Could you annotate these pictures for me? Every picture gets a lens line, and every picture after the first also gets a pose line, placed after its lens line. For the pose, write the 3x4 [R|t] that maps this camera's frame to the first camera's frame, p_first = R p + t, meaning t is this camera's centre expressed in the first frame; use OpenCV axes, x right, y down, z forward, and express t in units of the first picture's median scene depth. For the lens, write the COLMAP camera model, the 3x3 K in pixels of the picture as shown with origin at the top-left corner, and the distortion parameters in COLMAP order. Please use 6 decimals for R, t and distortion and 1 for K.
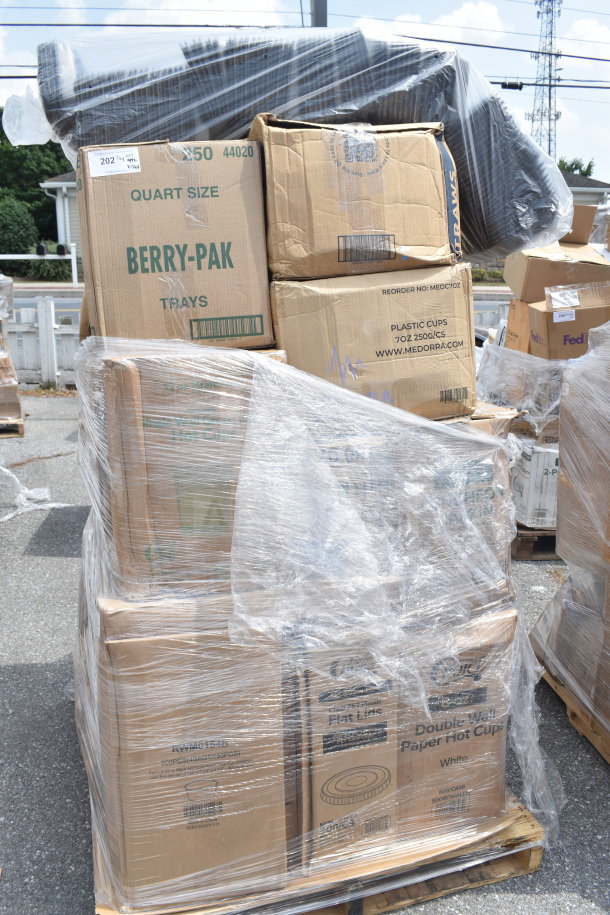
lens RADIAL K [[828.3, 0, 304.8], [0, 828.3, 460.4], [0, 0, 1]] dist [-0.065855, -0.011508]
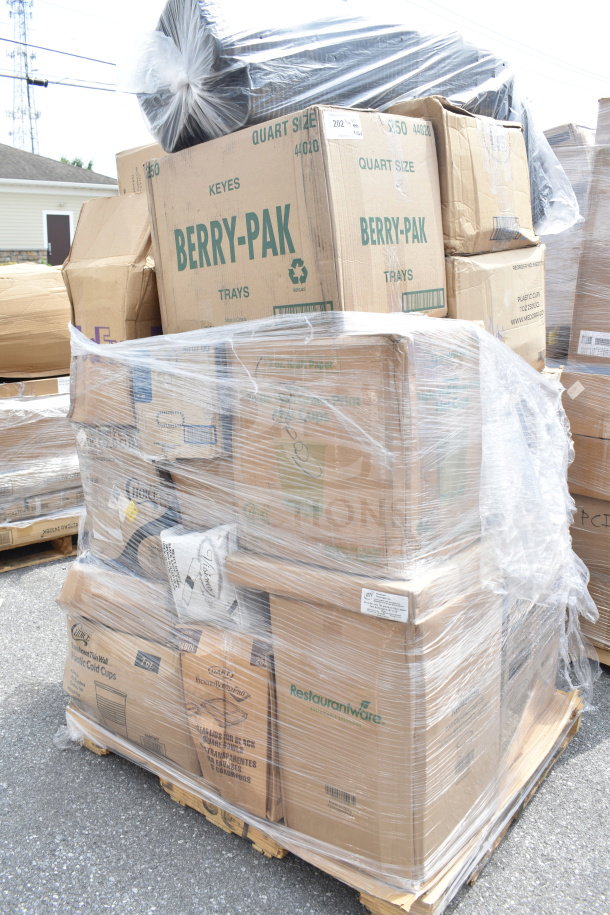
lens RADIAL K [[780.2, 0, 304.6], [0, 780.2, 455.1], [0, 0, 1]] dist [-0.075530, 0.015308]
pose [[0.814083, -0.131122, 0.565752, -0.794675], [0.122289, 0.991040, 0.053722, -0.040198], [-0.567727, 0.025451, 0.822823, 0.294808]]
